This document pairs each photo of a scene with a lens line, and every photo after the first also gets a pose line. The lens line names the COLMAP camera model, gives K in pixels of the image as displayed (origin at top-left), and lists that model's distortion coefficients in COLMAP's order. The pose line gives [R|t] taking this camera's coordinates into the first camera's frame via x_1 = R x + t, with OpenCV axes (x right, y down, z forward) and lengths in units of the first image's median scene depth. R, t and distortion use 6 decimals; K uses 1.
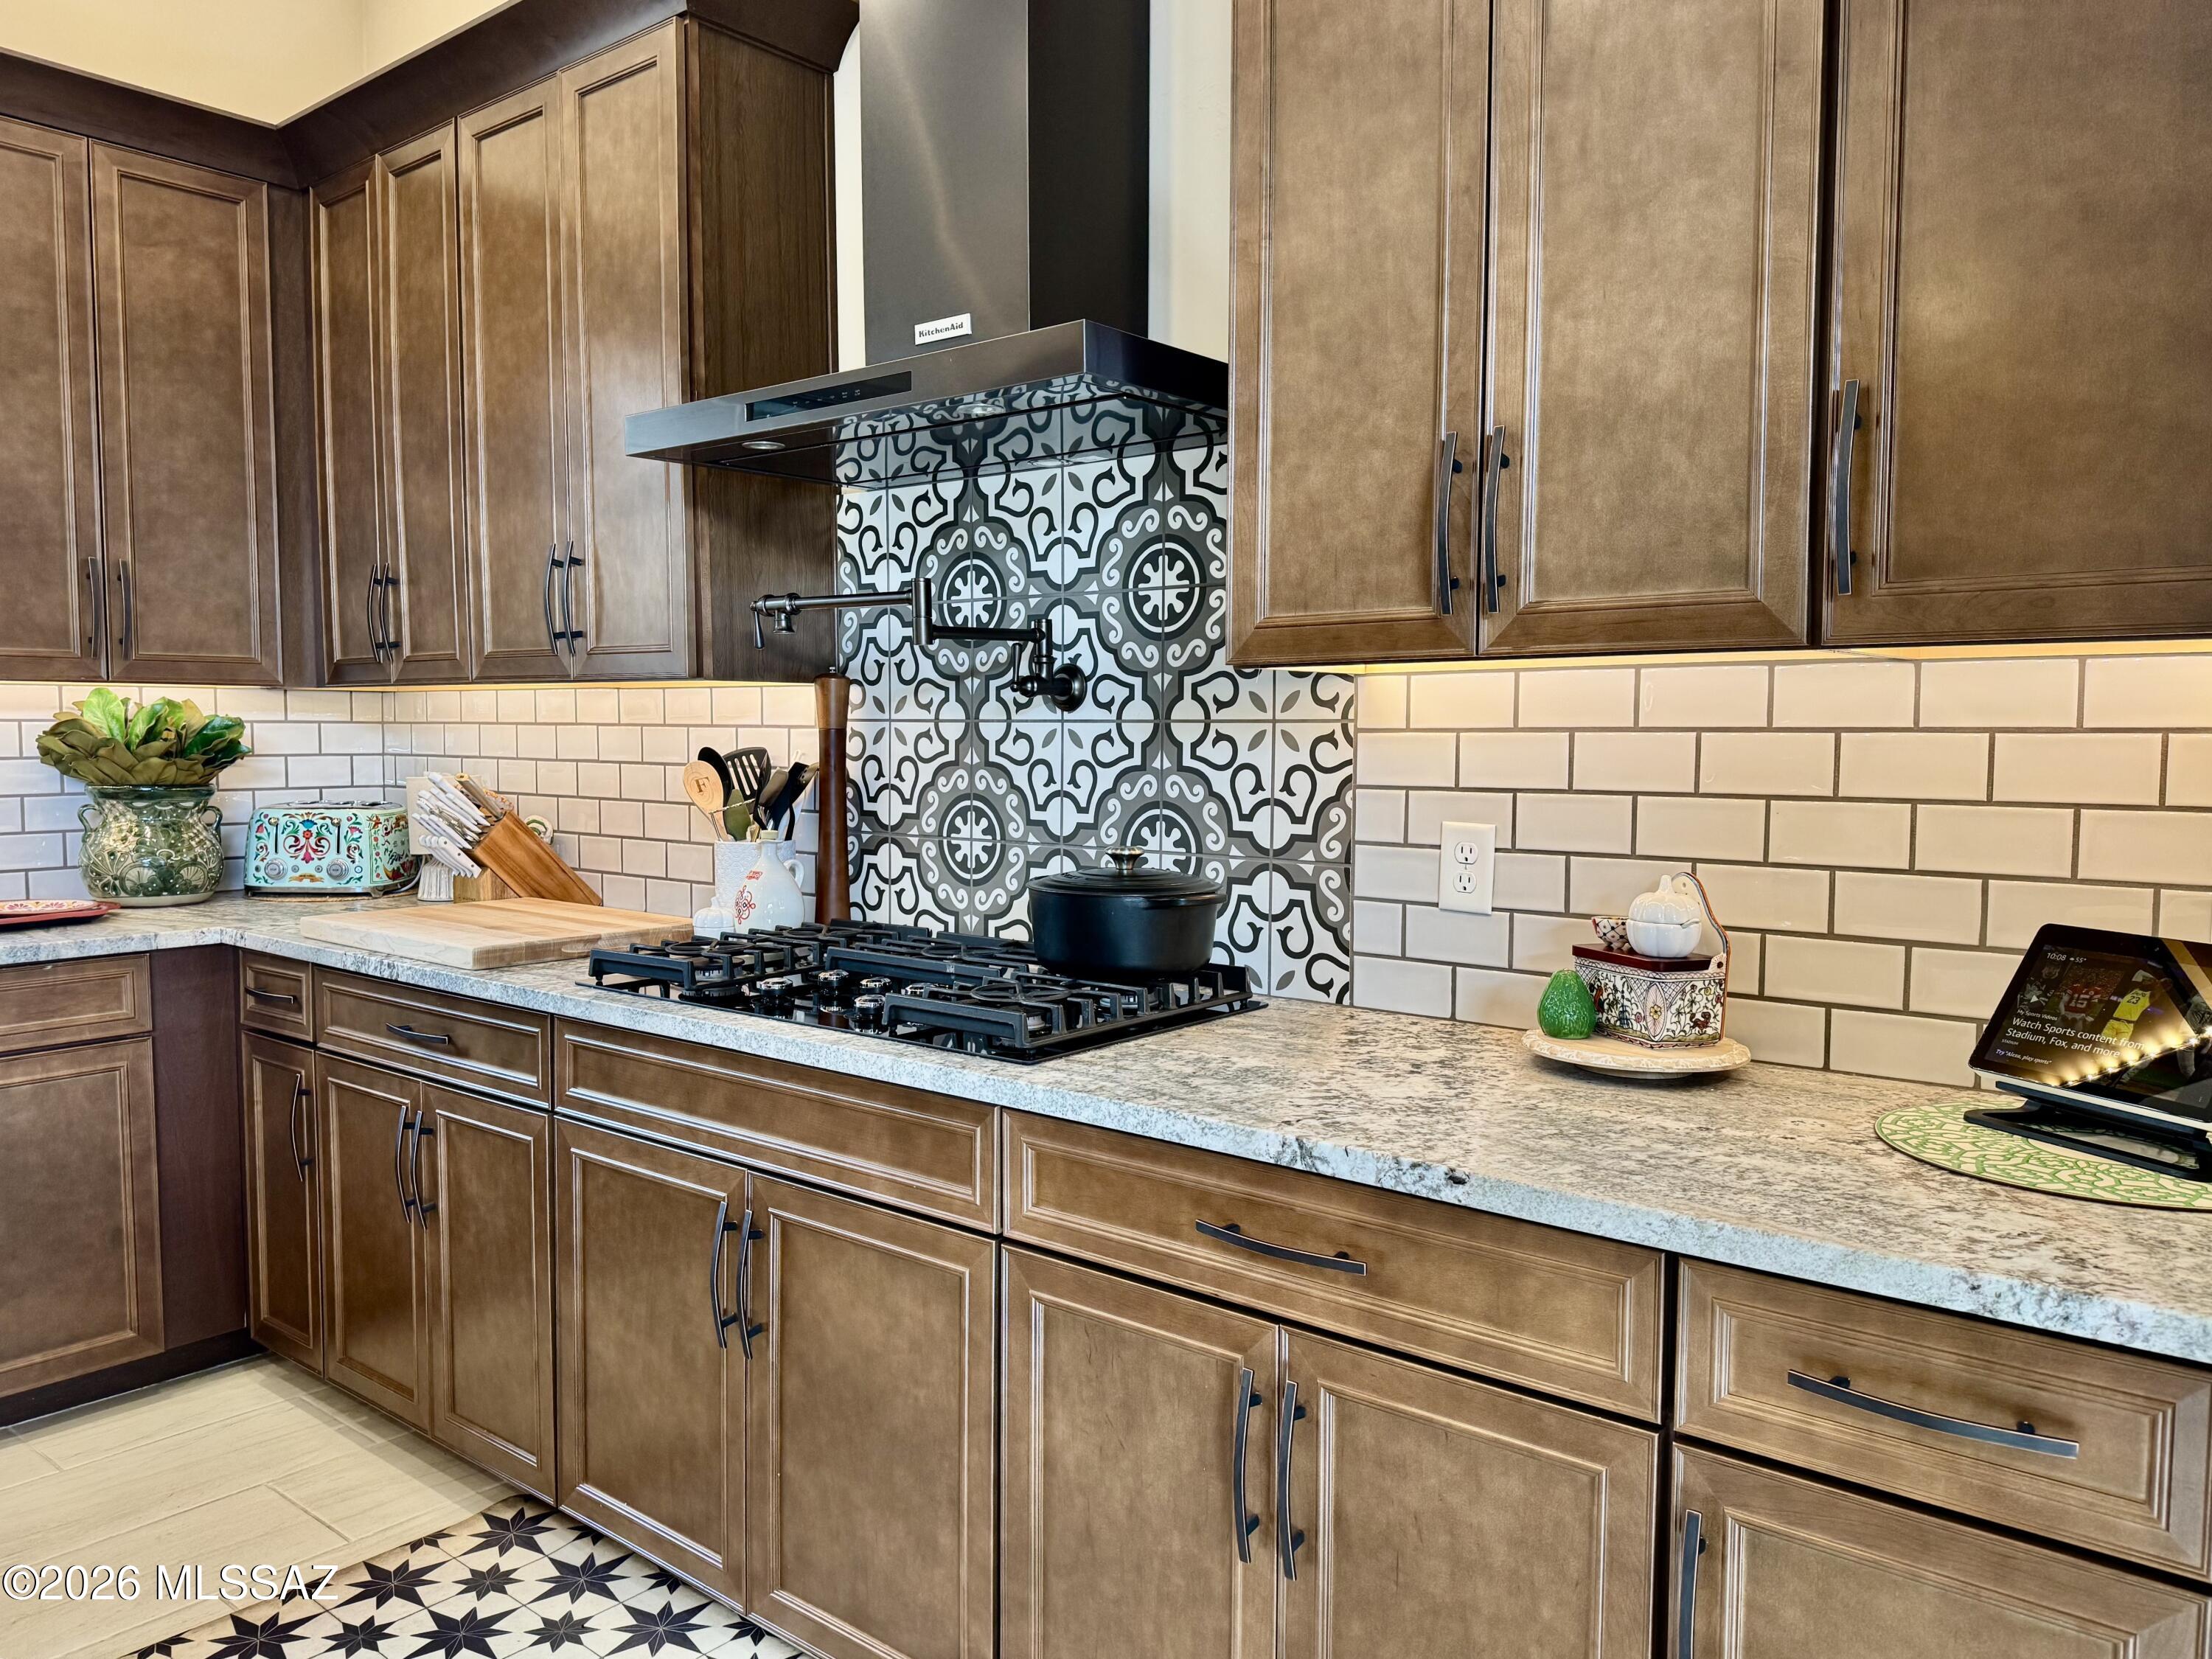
lens RADIAL K [[1539.7, 0, 1130.0], [0, 1539.7, 837.2], [0, 0, 1]] dist [0.031787, -0.027285]
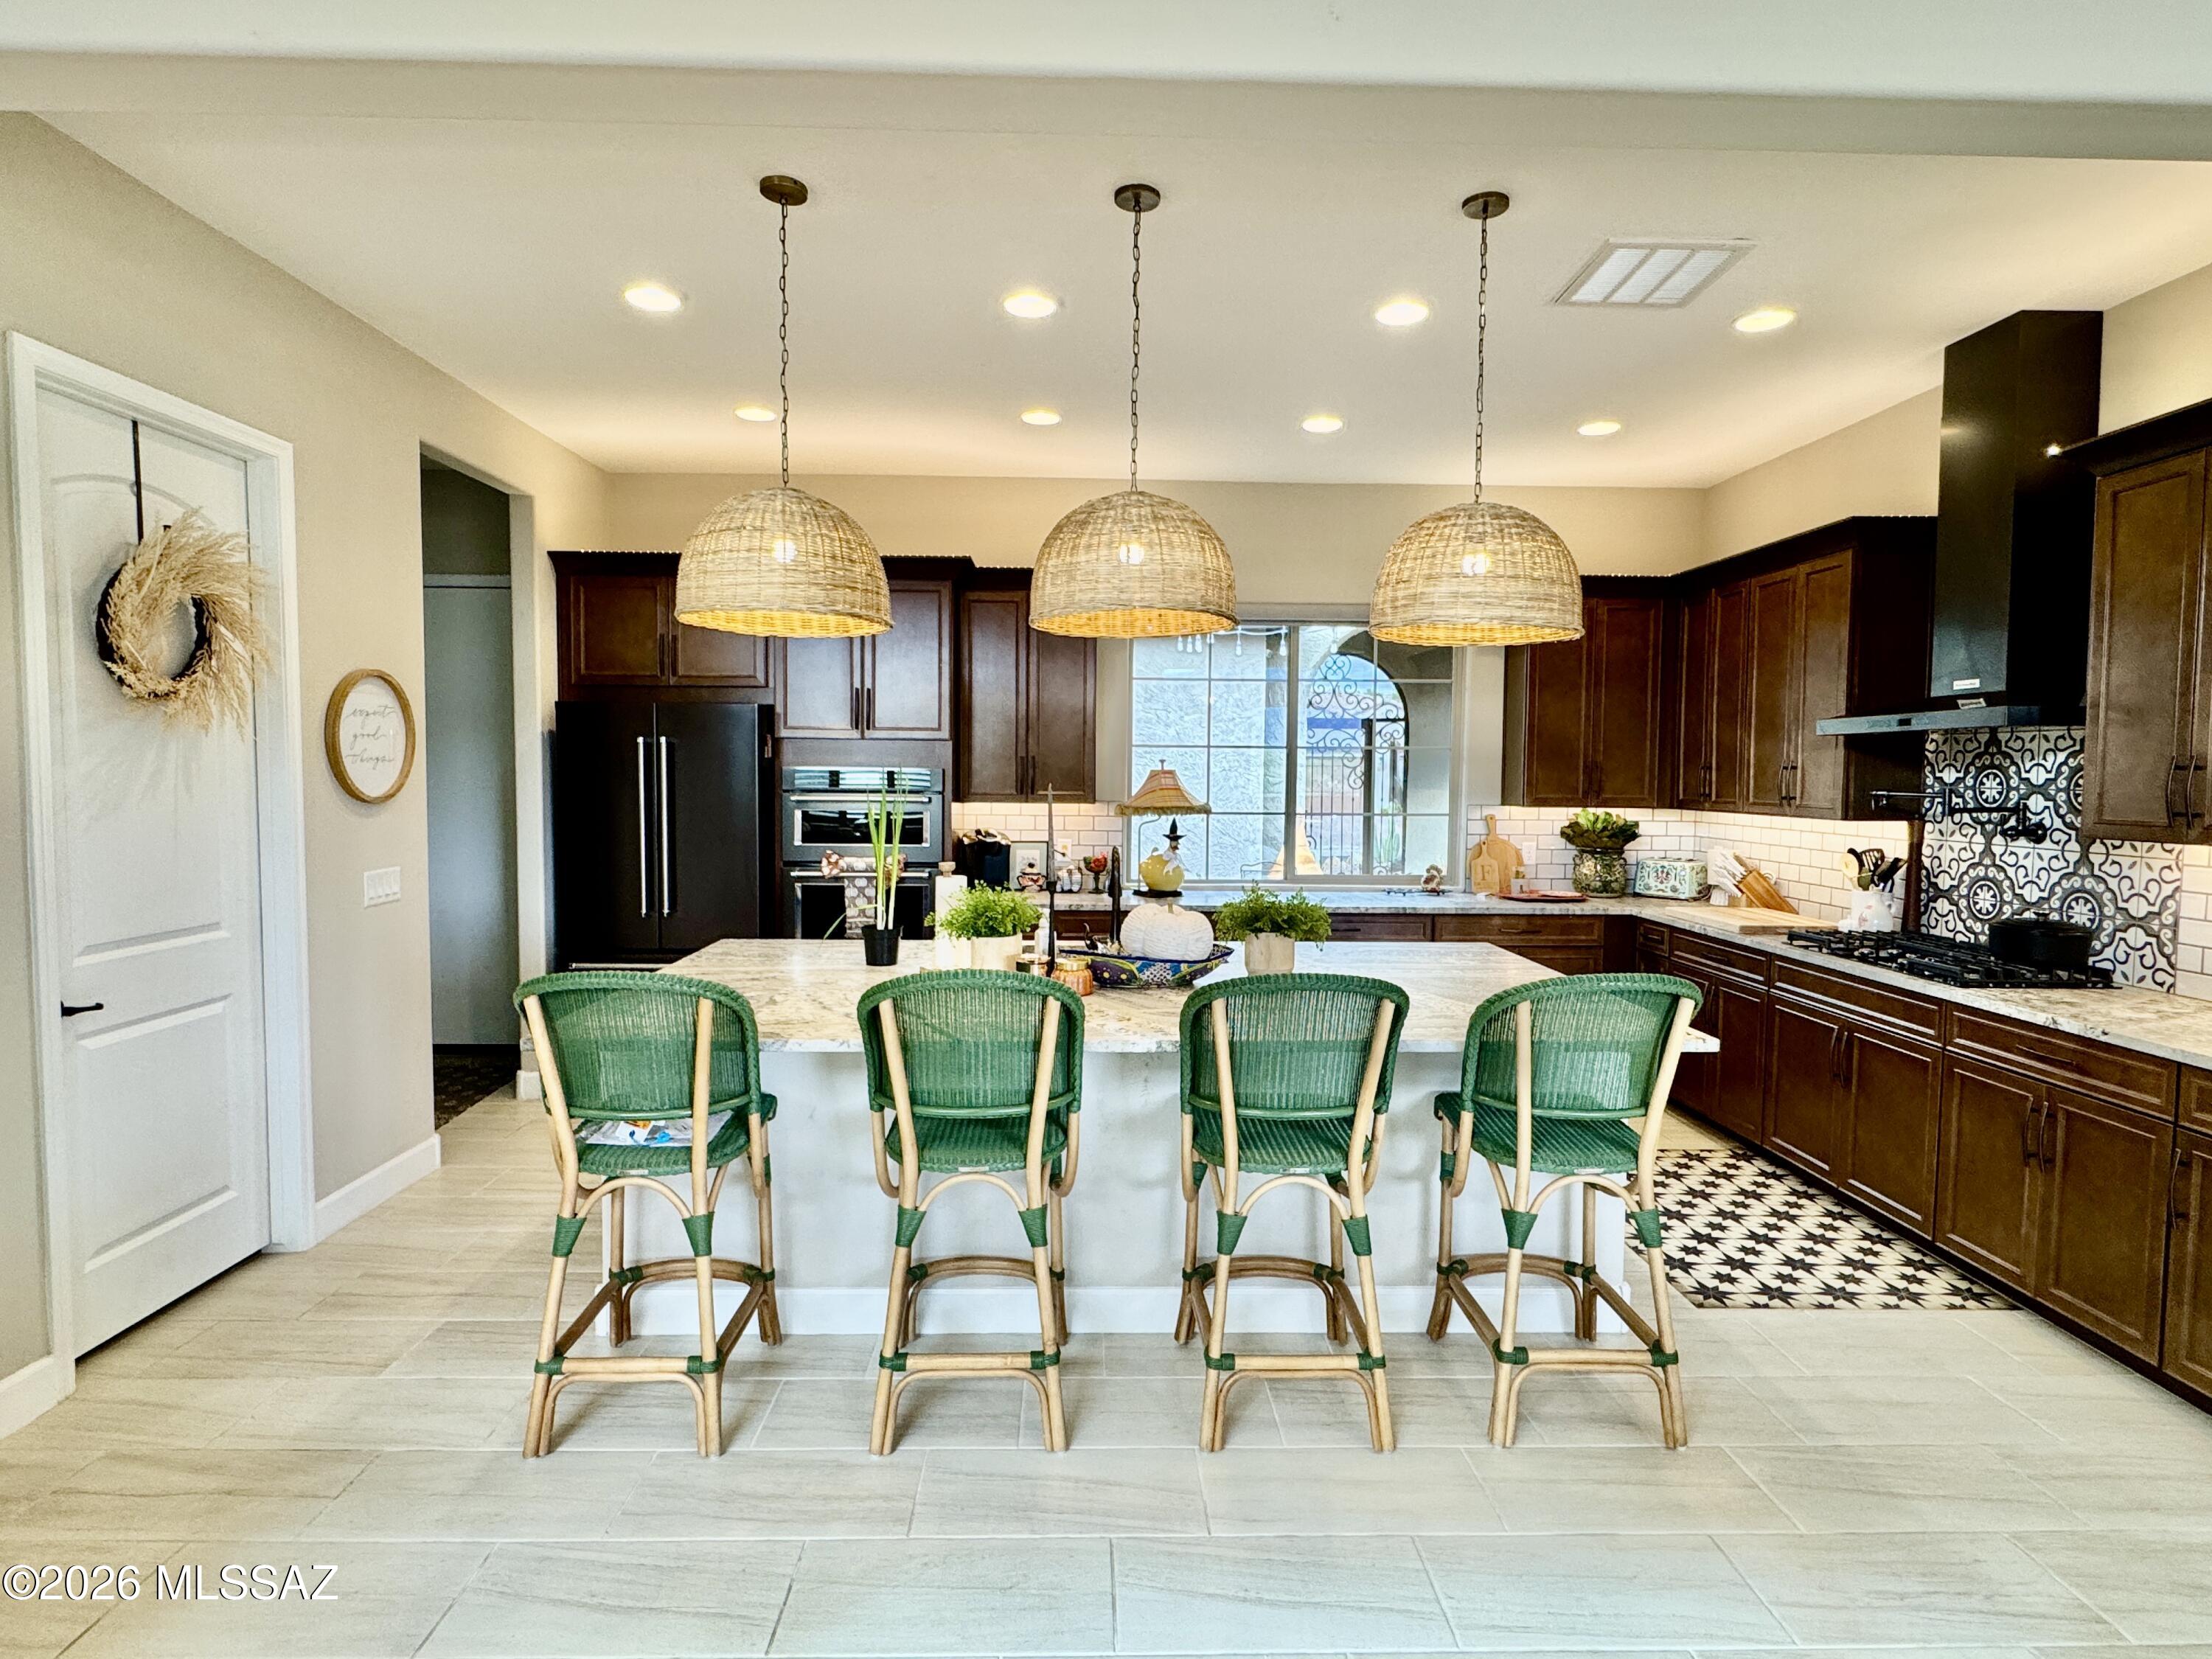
lens RADIAL K [[1137.4, 0, 1112.4], [0, 1137.4, 827.9], [0, 0, 1]] dist [-0.011560, 0.003404]
pose [[0.630931, 0.039561, -0.774830, 0.363521], [-0.060037, 0.998194, 0.002079, -0.030036], [0.773513, 0.045207, 0.632167, -0.983146]]
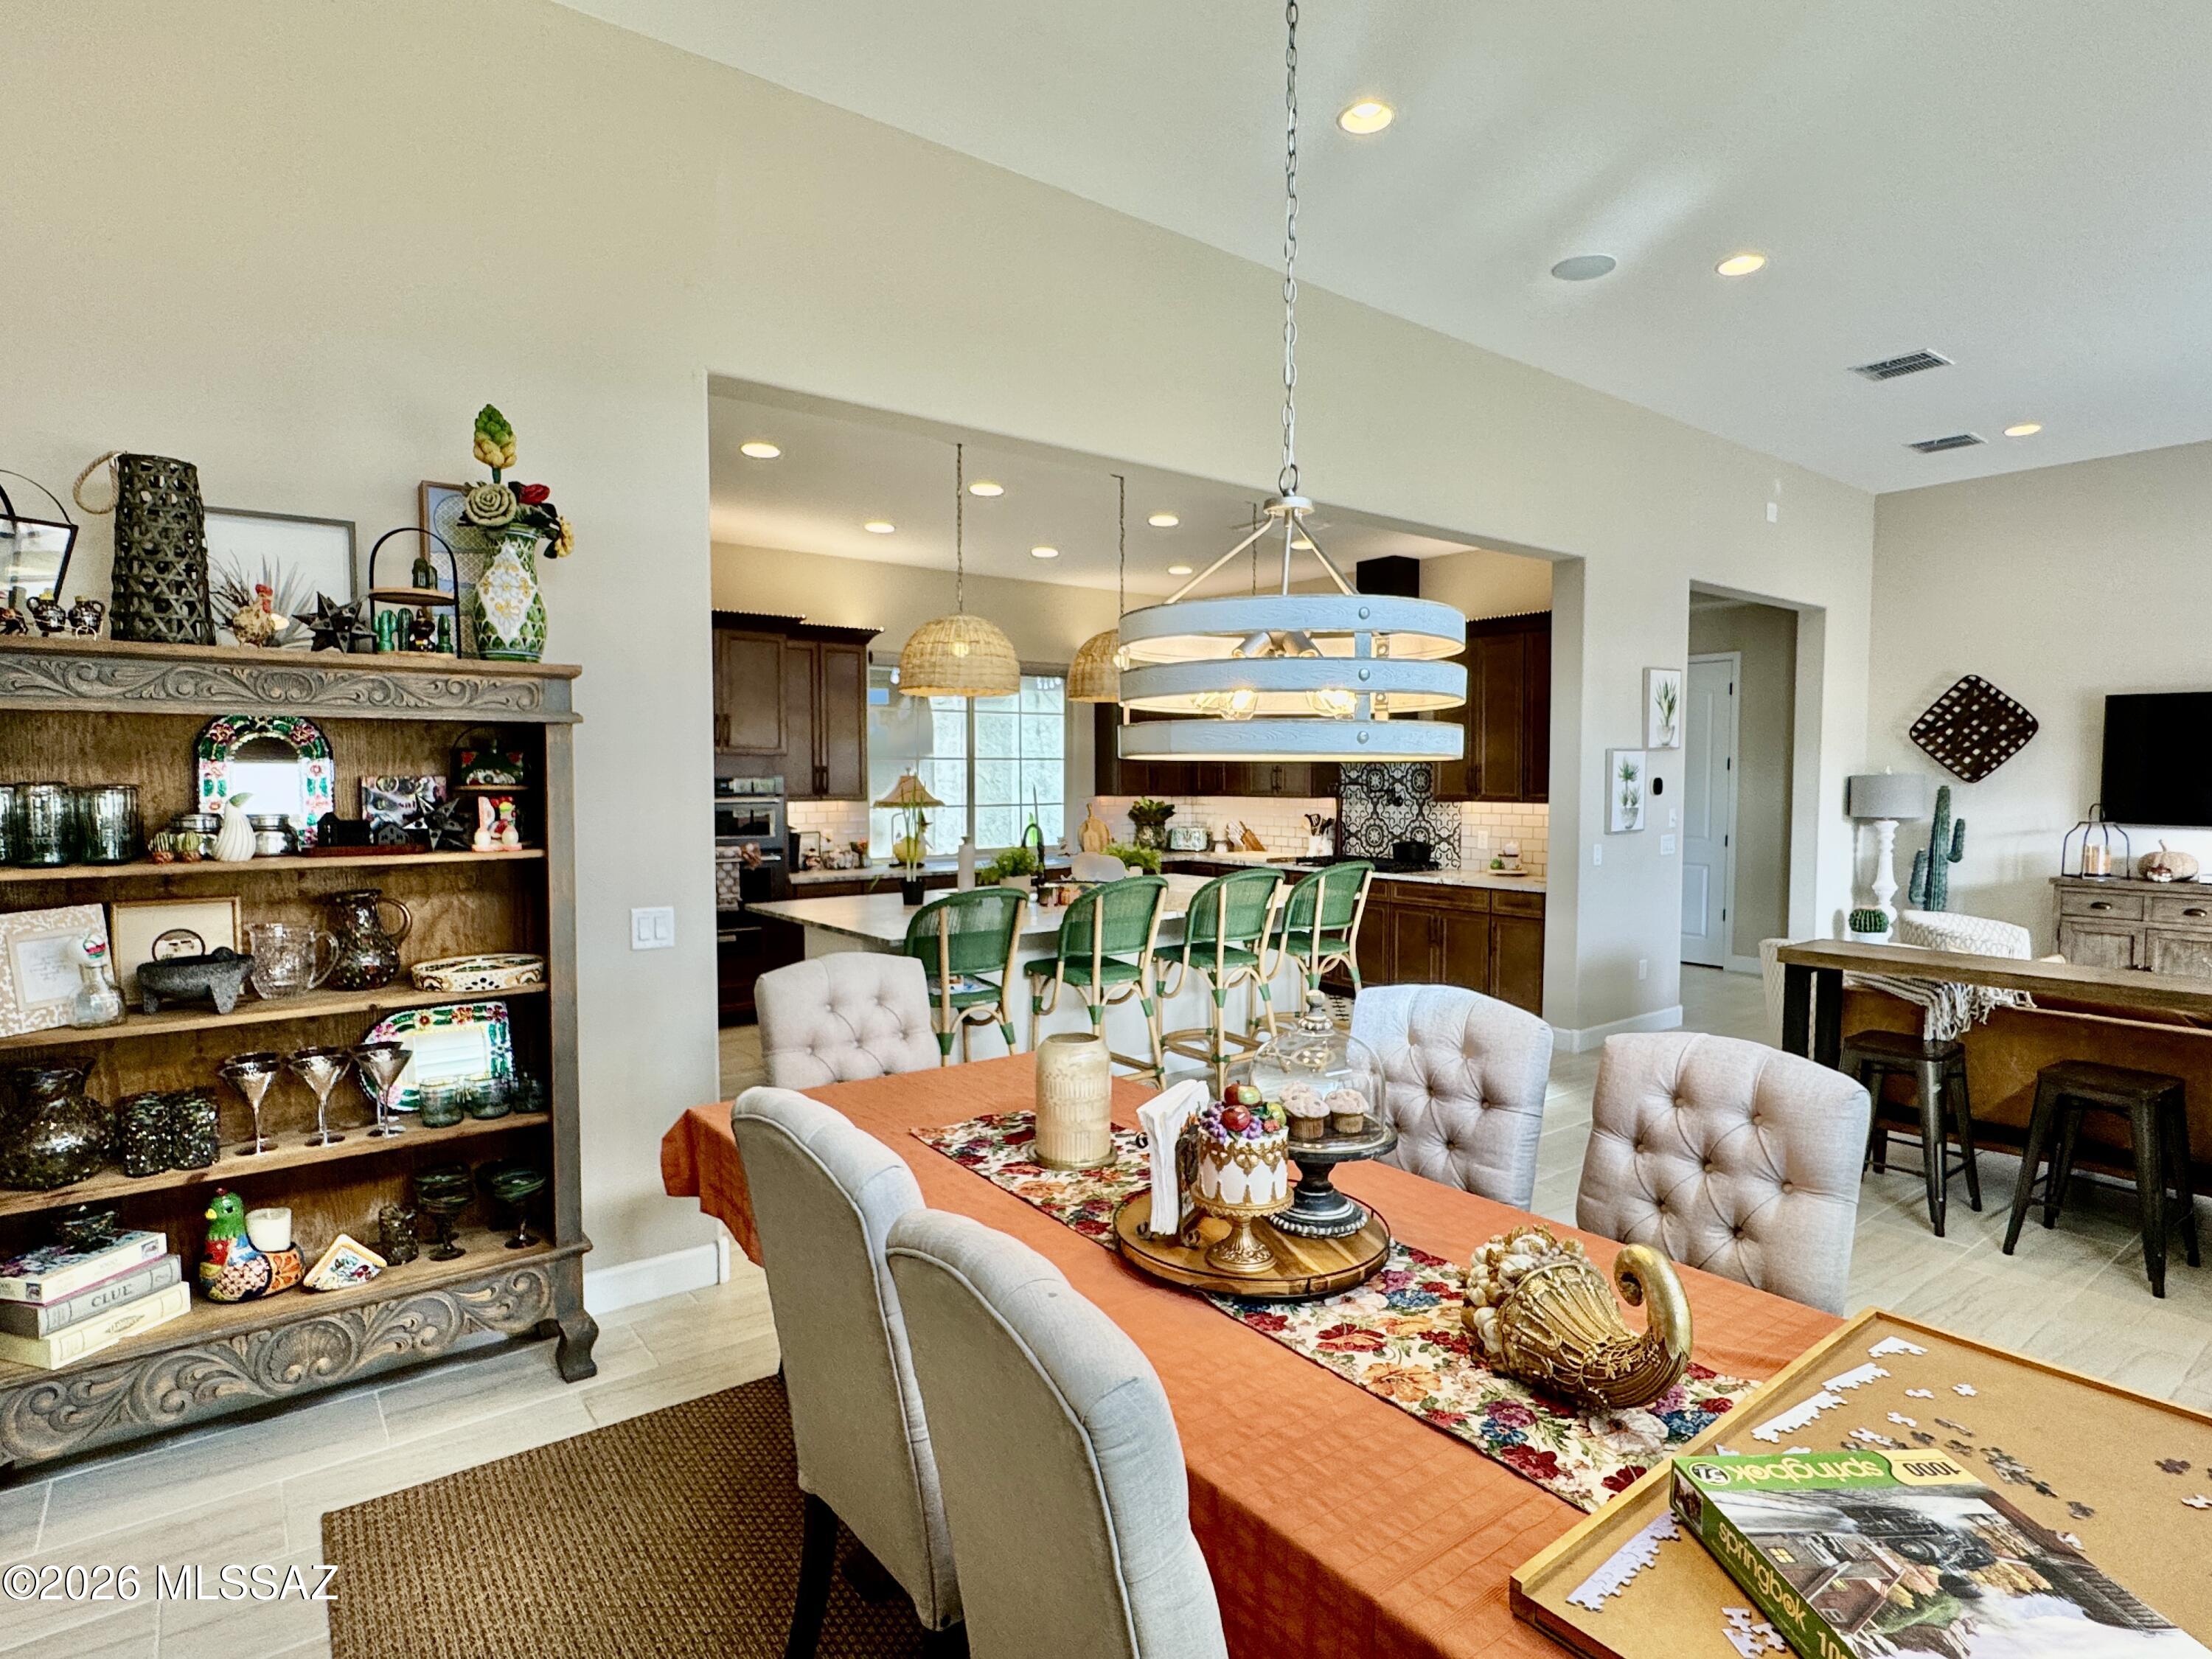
lens RADIAL K [[1137.4, 0, 1133.8], [0, 1137.4, 837.5], [0, 0, 1]] dist [-0.011560, 0.003404]
pose [[0.976692, 0.006754, -0.214540, -0.082022], [-0.009975, 0.999853, -0.013934, 0.060464], [0.214415, 0.015749, 0.976616, -2.370612]]
